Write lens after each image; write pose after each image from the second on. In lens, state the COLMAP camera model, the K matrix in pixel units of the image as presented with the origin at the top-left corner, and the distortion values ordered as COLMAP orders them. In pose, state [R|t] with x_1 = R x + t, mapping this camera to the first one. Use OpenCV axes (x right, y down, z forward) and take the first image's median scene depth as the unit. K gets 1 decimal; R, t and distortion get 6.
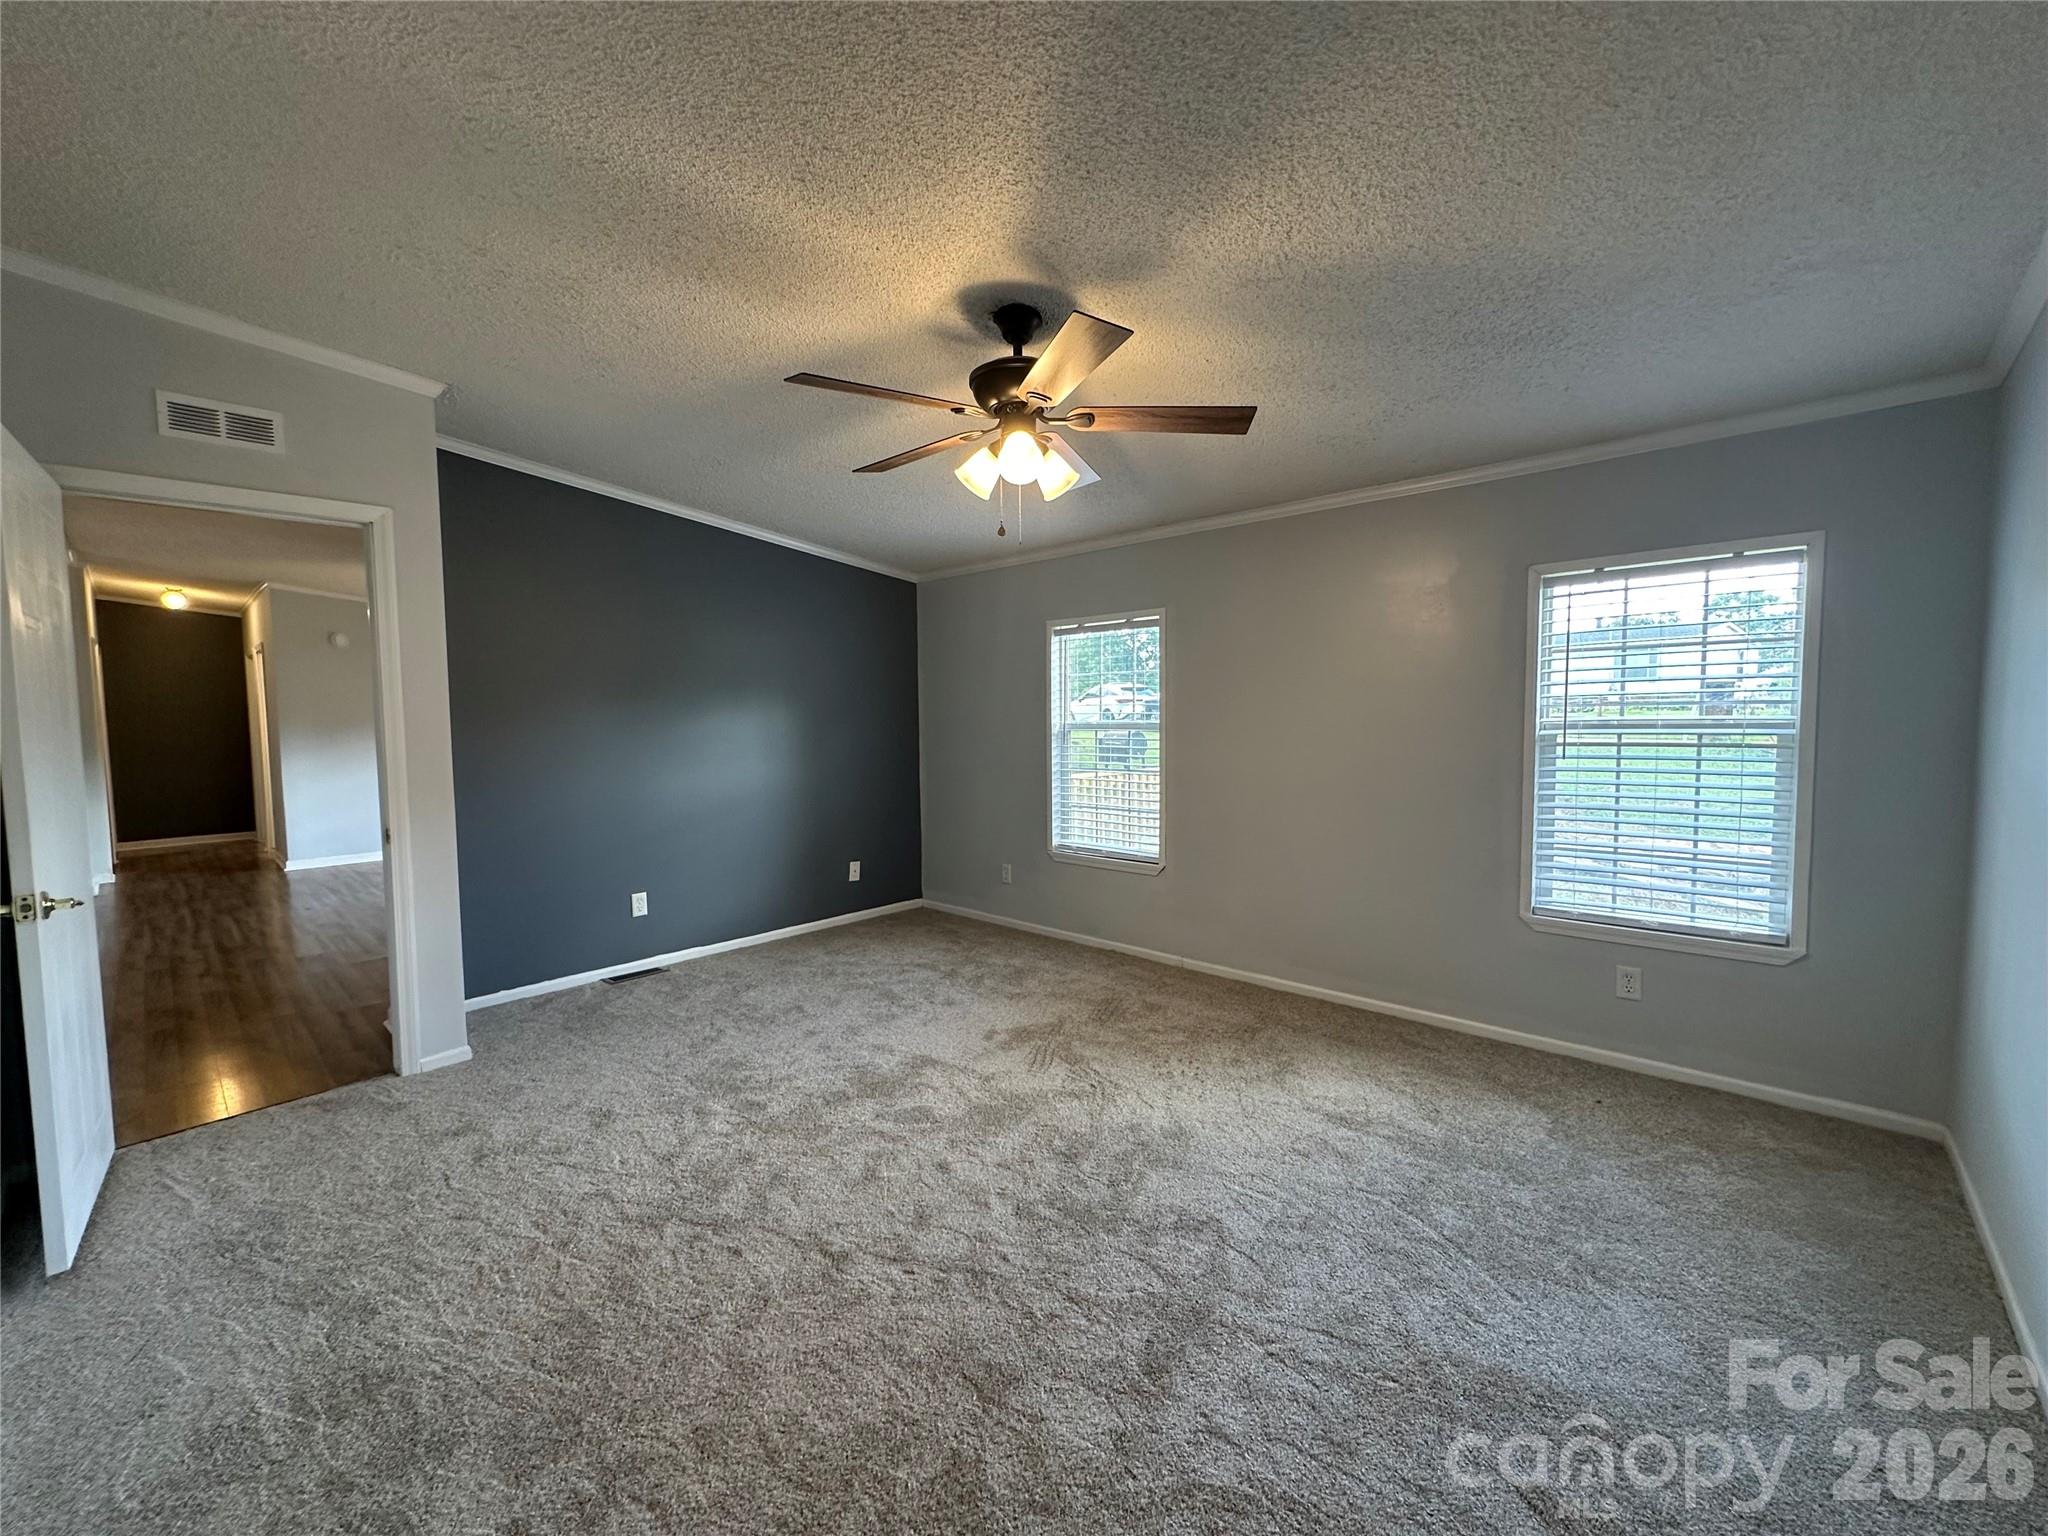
lens RADIAL K [[821.0, 0, 1024.0], [0, 821.0, 768.0], [0, 0, 1]] dist [0.000306, 0.000388]
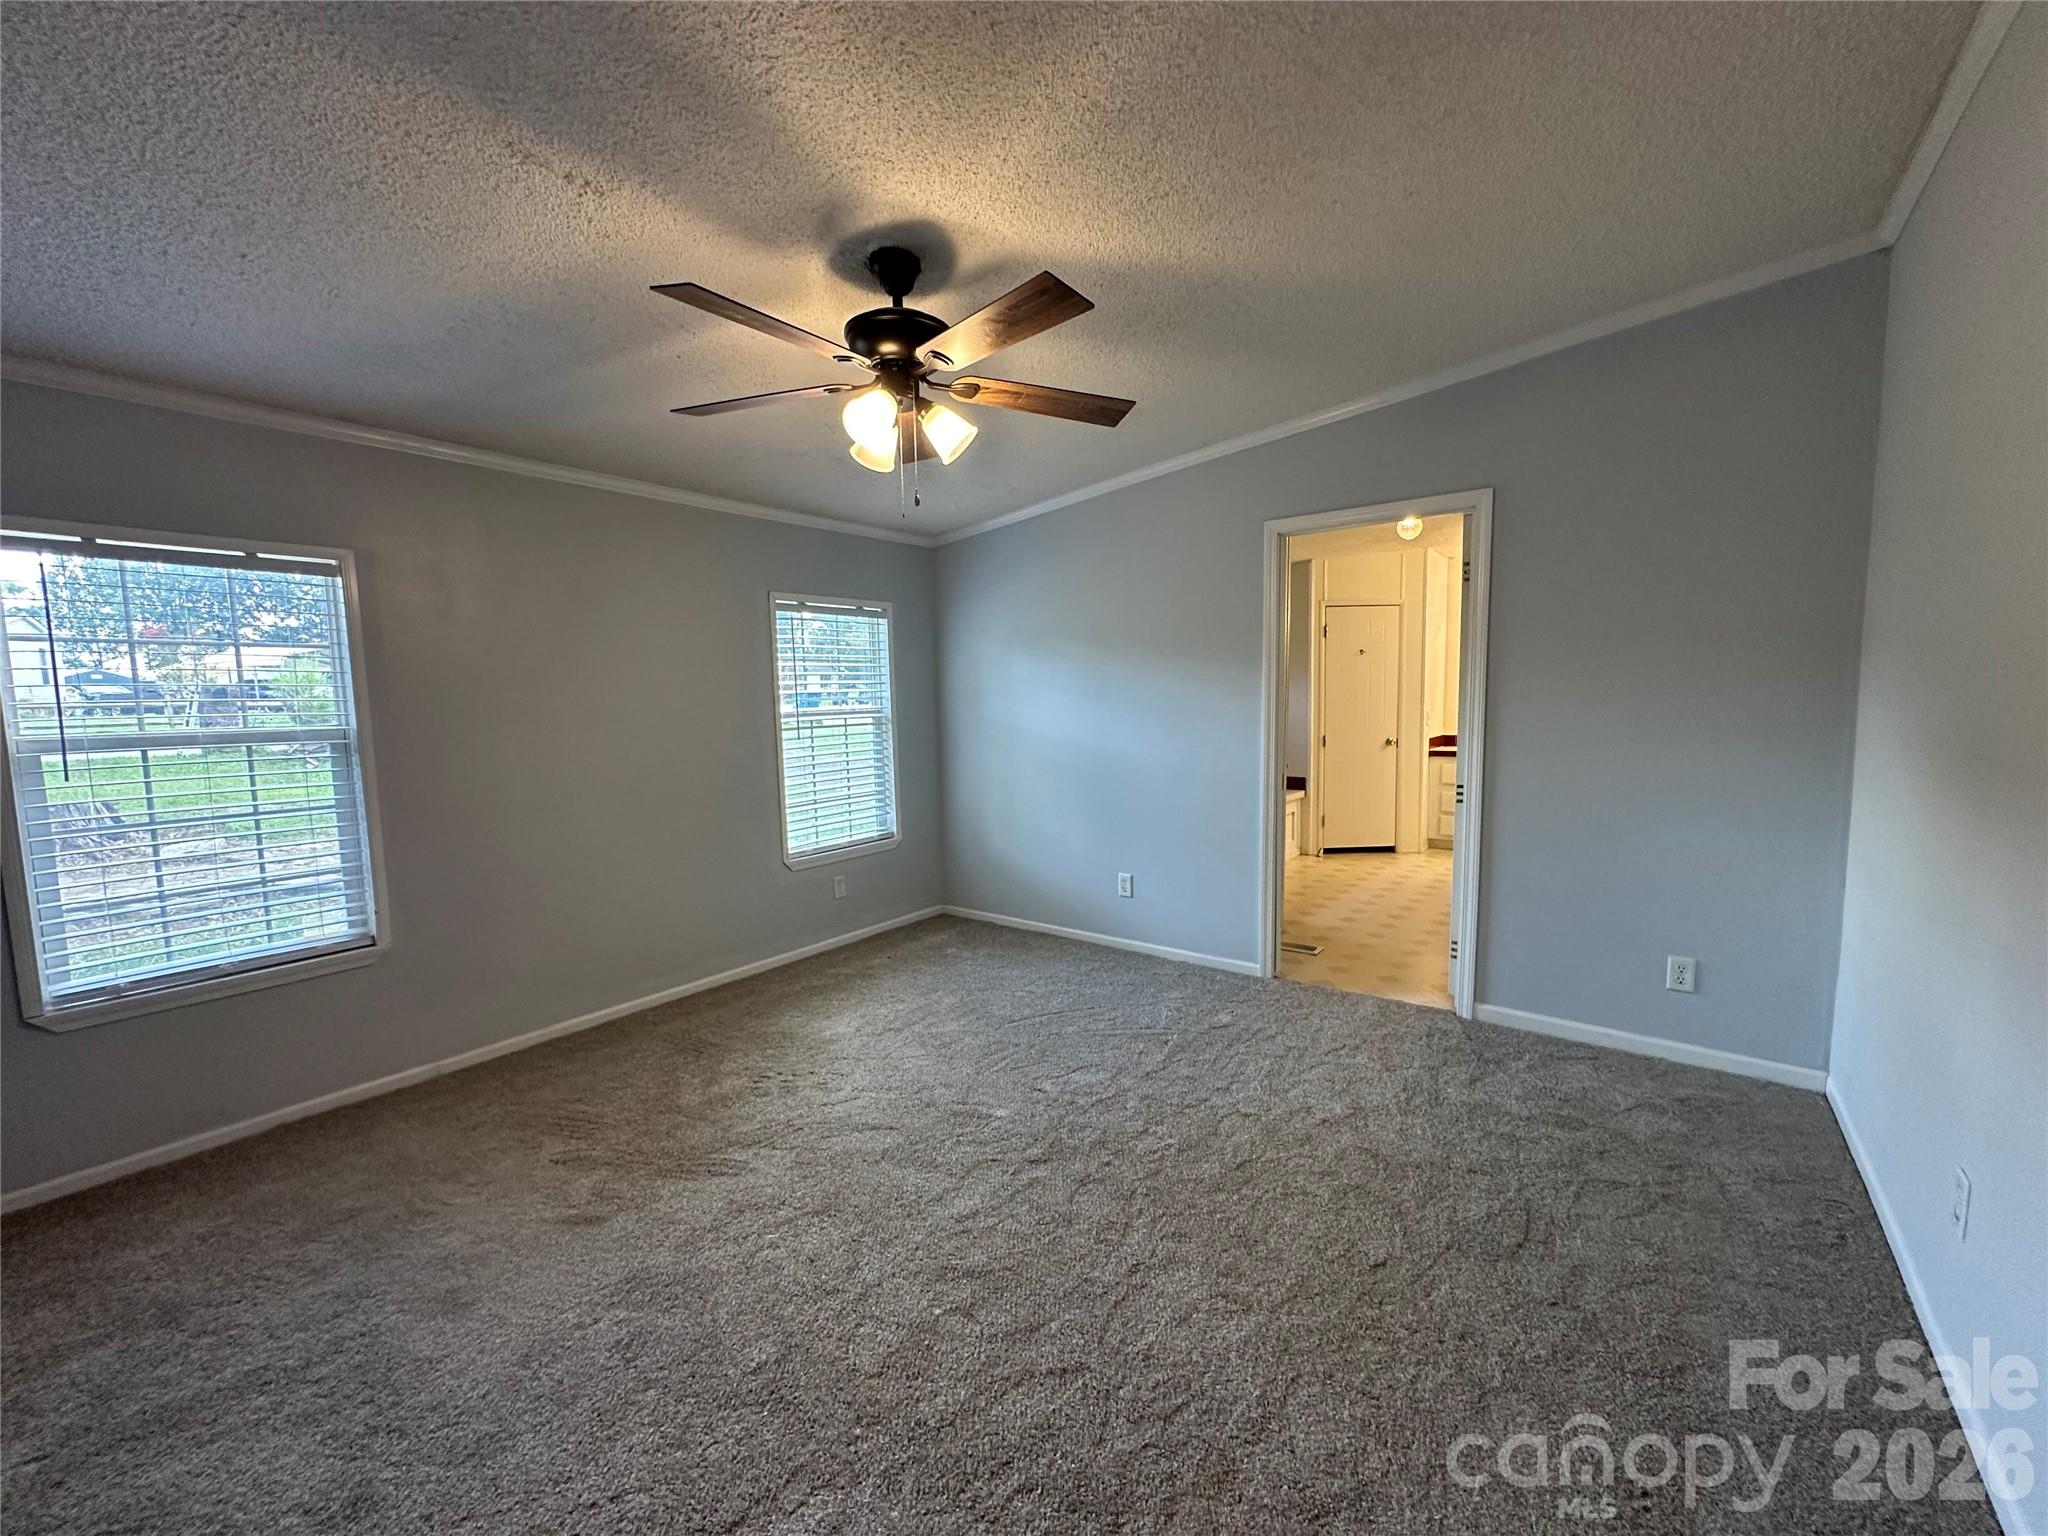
lens RADIAL K [[821.0, 0, 1024.0], [0, 821.0, 768.0], [0, 0, 1]] dist [0.000306, 0.000388]
pose [[-0.086632, -0.075944, 0.993342, -0.703758], [0.087632, 0.992644, 0.083533, -0.043770], [-0.992379, 0.094285, -0.079339, 0.717269]]
